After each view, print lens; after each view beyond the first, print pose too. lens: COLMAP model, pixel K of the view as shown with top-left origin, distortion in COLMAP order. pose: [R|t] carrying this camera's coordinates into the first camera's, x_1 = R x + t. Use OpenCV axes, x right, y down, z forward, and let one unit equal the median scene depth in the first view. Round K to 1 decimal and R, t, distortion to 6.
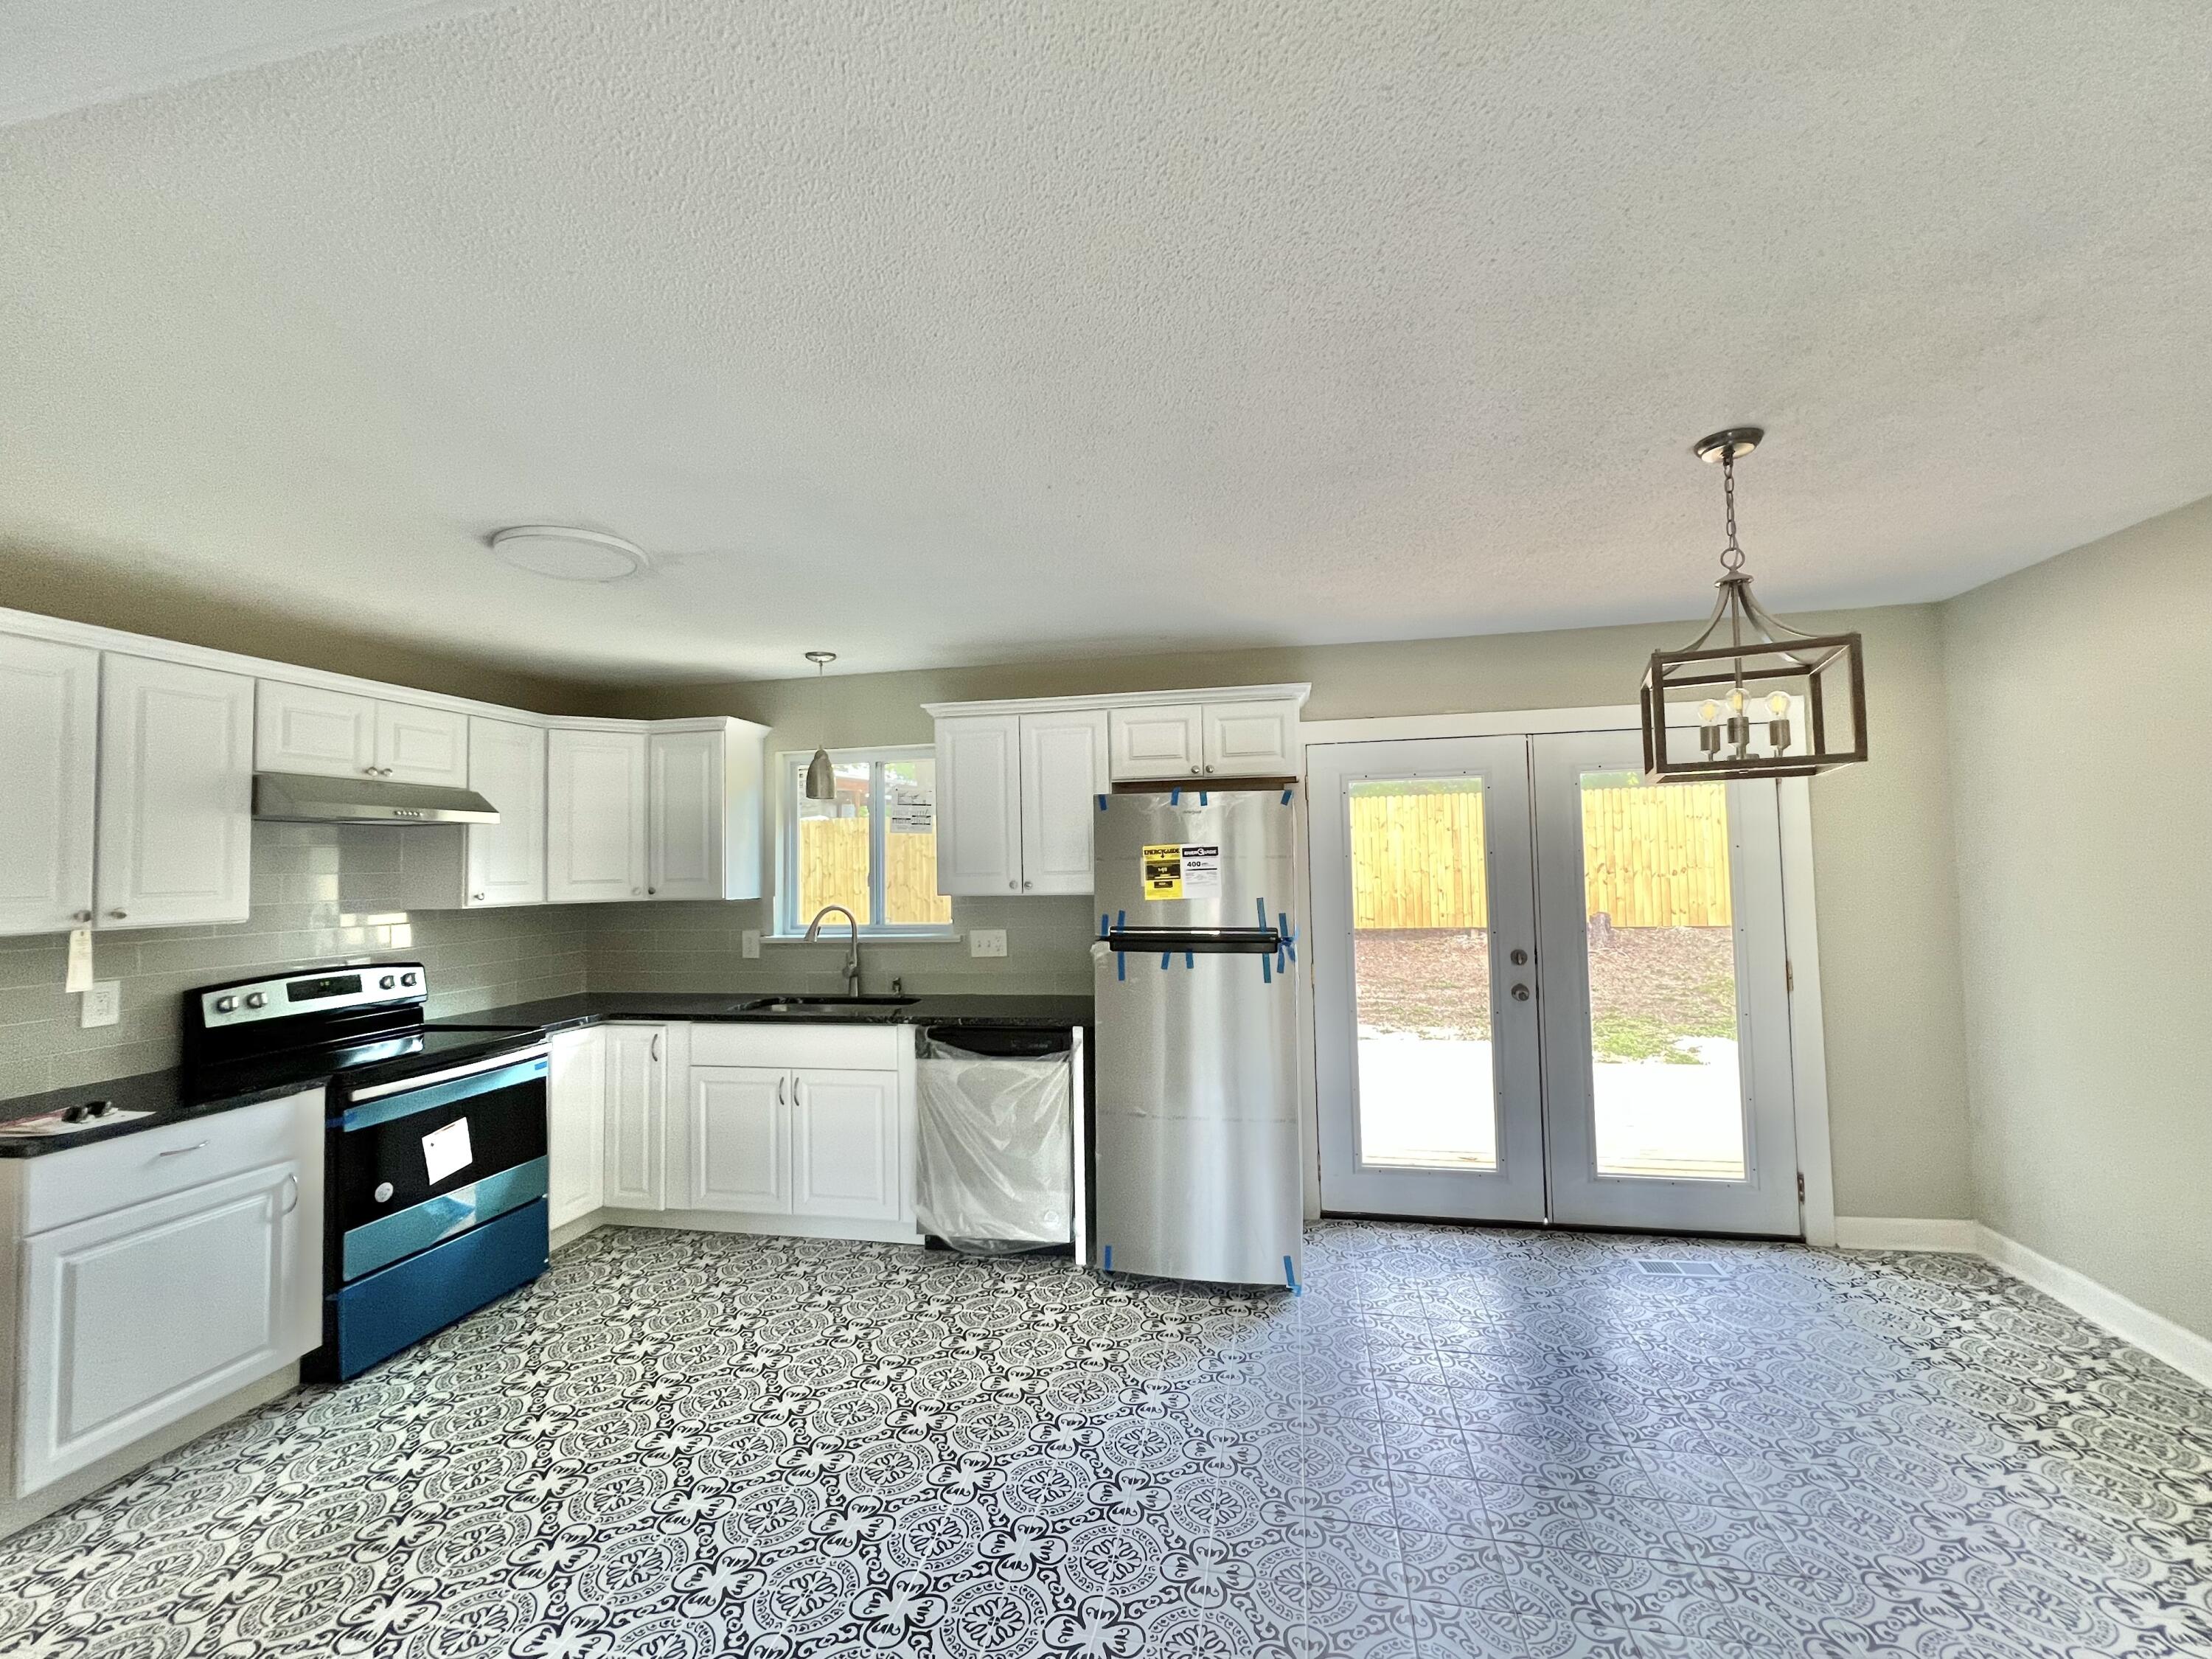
lens RADIAL K [[932.0, 0, 1106.0], [0, 932.0, 829.5], [0, 0, 1]] dist [-0.002511, 0.000402]
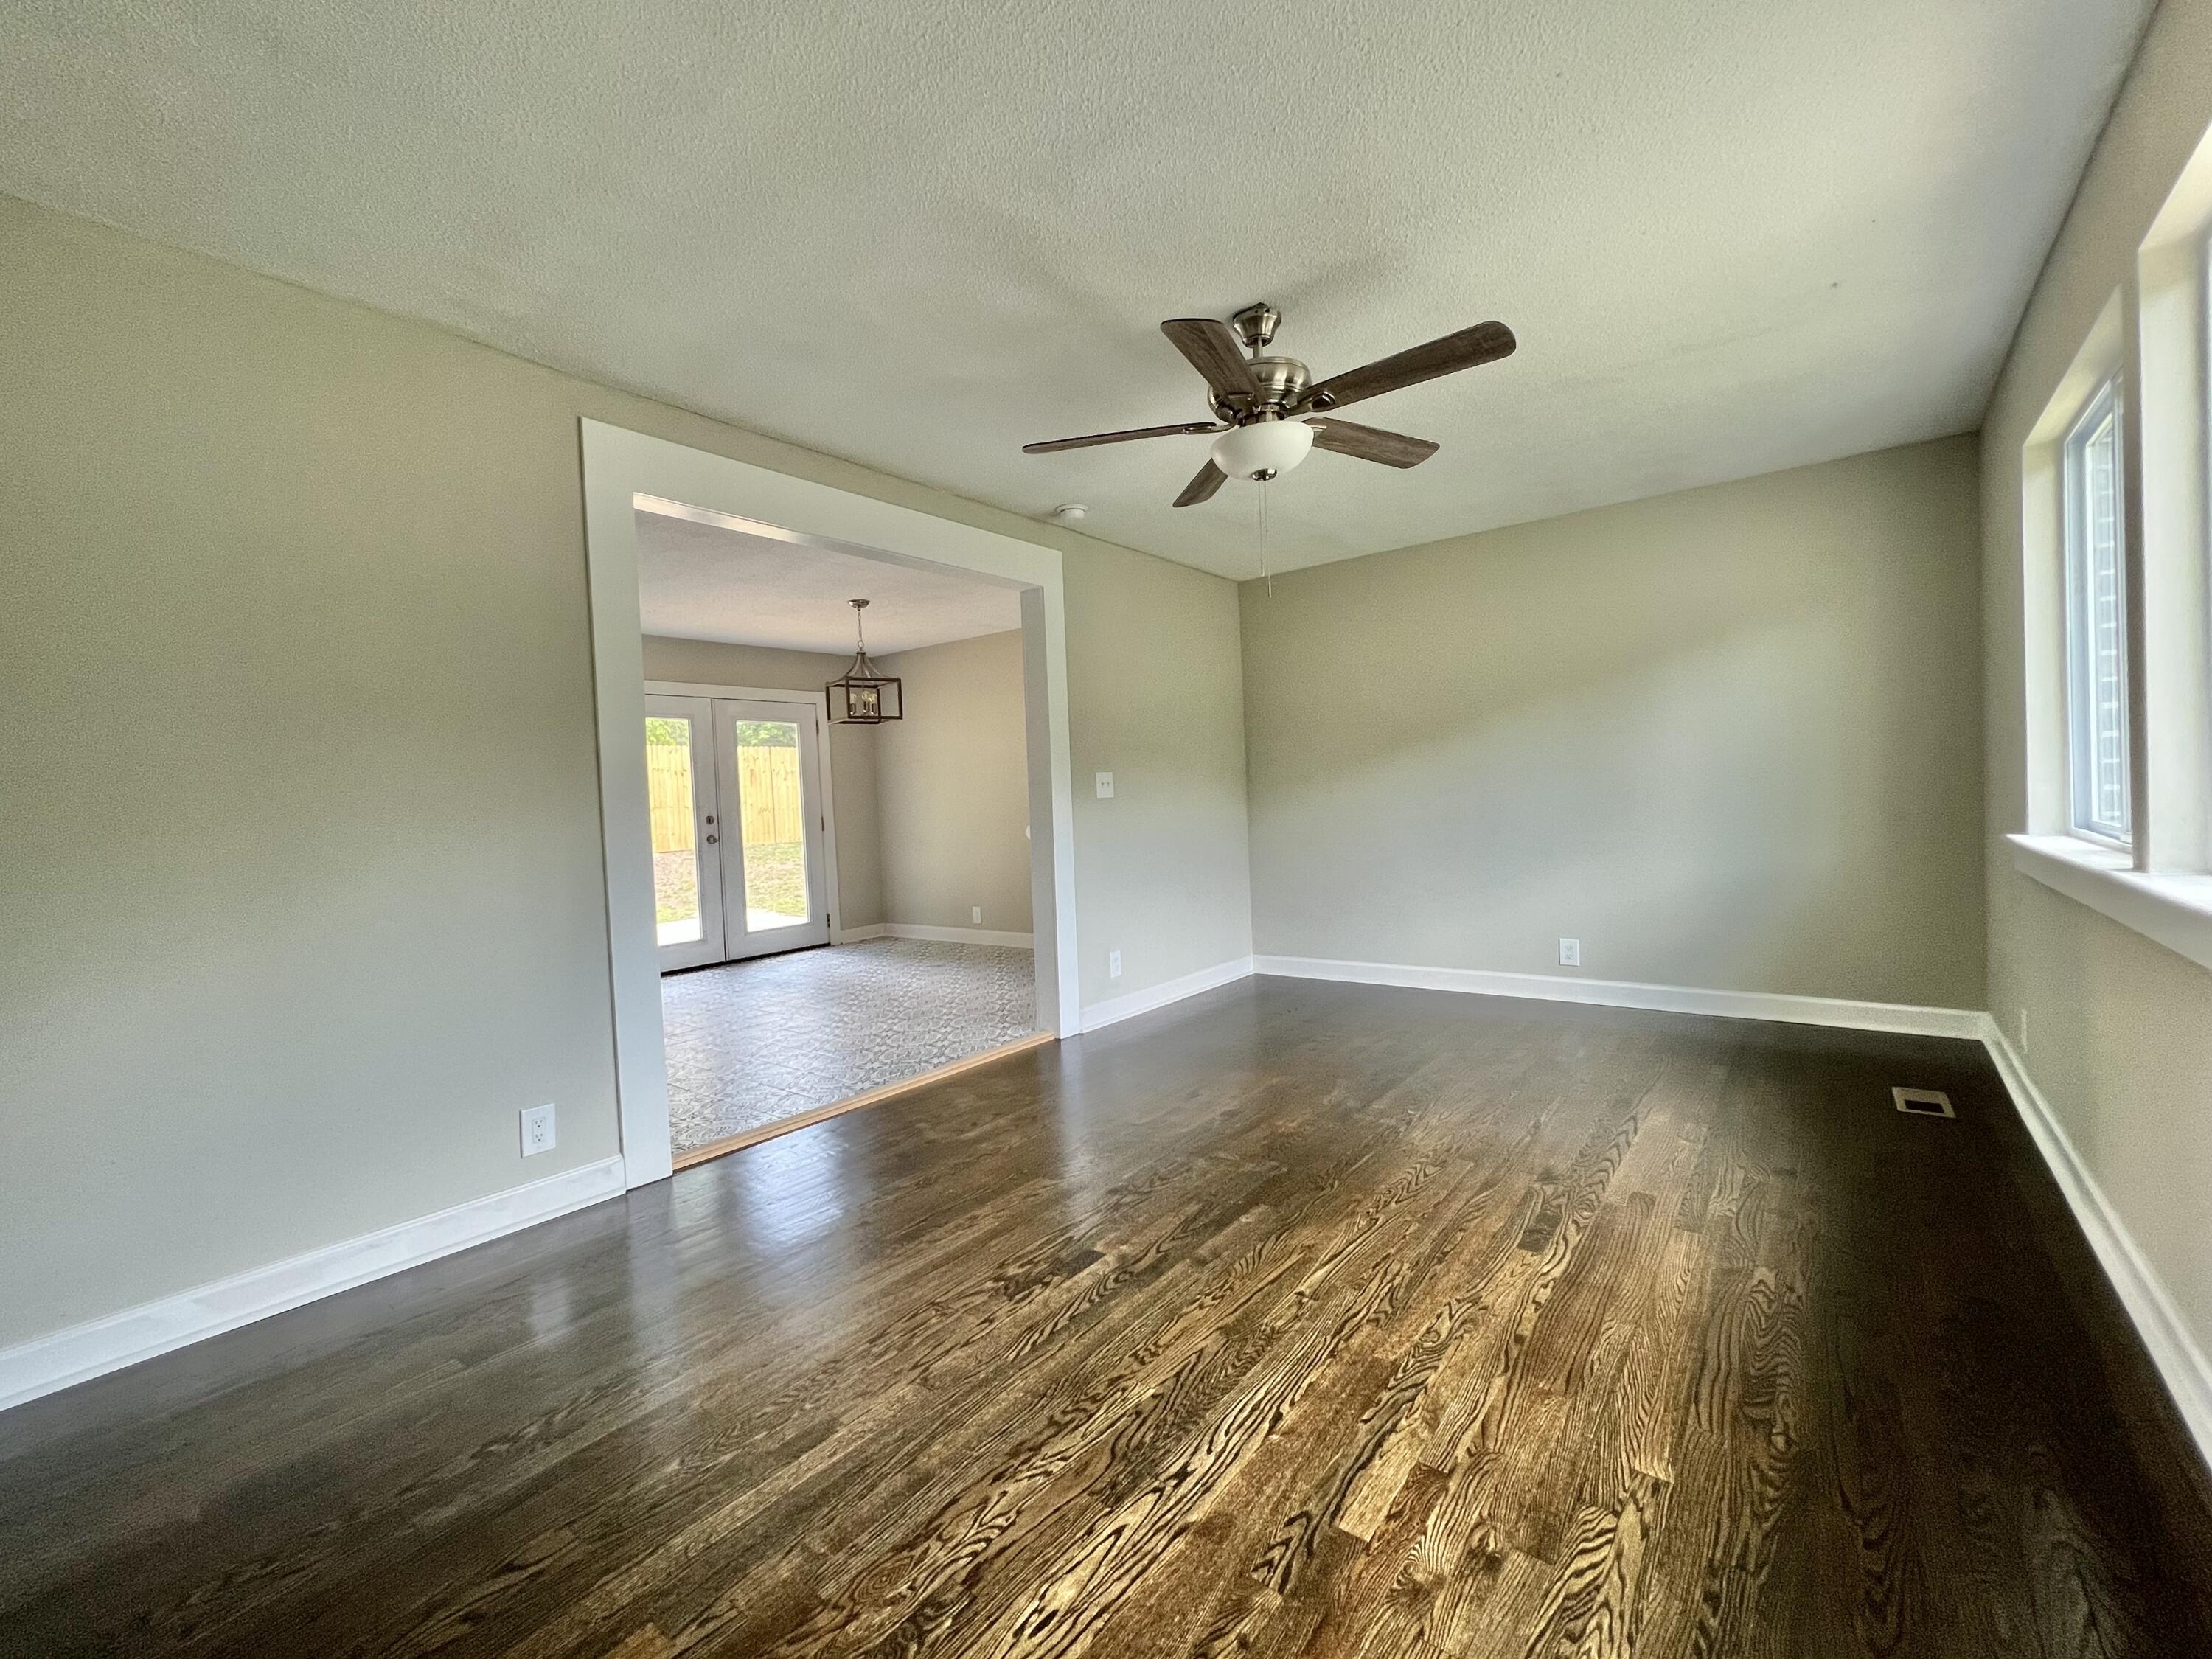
lens RADIAL K [[932.0, 0, 1106.0], [0, 932.0, 829.5], [0, 0, 1]] dist [-0.002511, 0.000402]
pose [[0.445492, -0.024963, 0.894938, -0.921124], [0.005897, 0.999671, 0.024949, 0.122474], [-0.895266, -0.005837, 0.445493, -0.559898]]
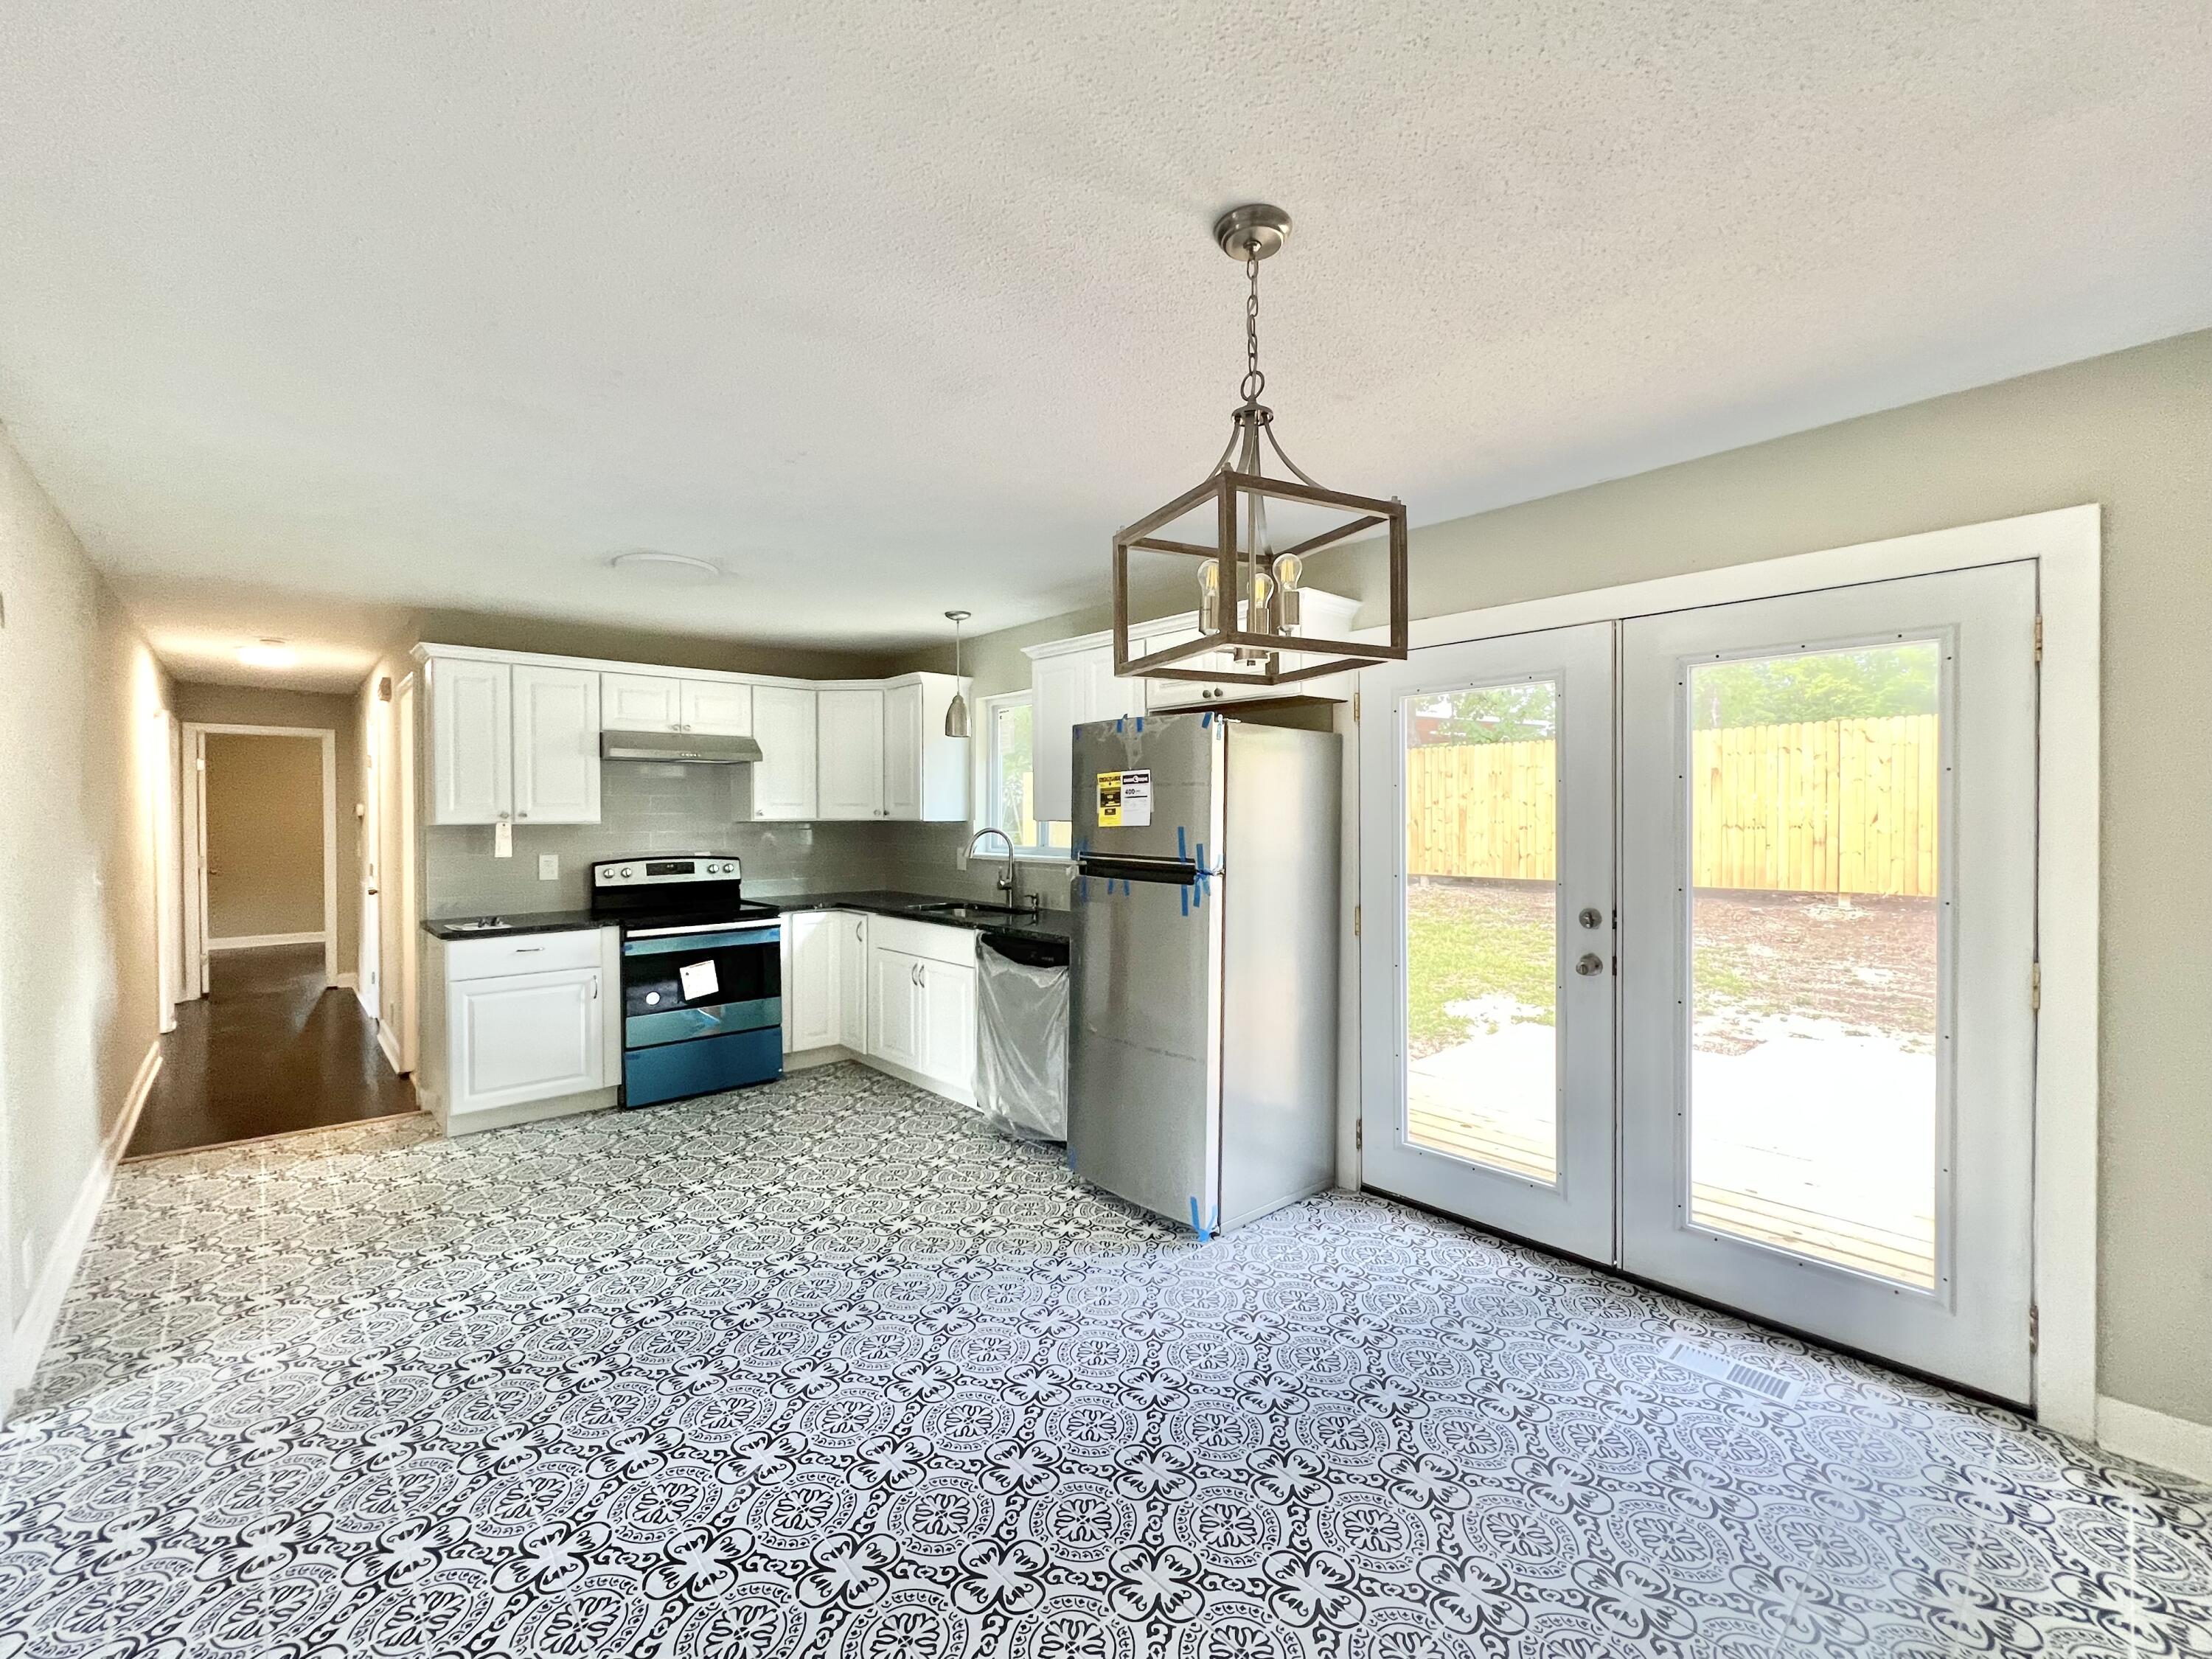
lens RADIAL K [[932.0, 0, 1106.0], [0, 932.0, 829.5], [0, 0, 1]] dist [-0.002511, 0.000402]
pose [[0.805014, 0.028686, -0.592562, 0.615835], [0.009555, 0.998074, 0.061298, 0.015170], [0.593179, -0.055008, 0.803189, 0.171809]]
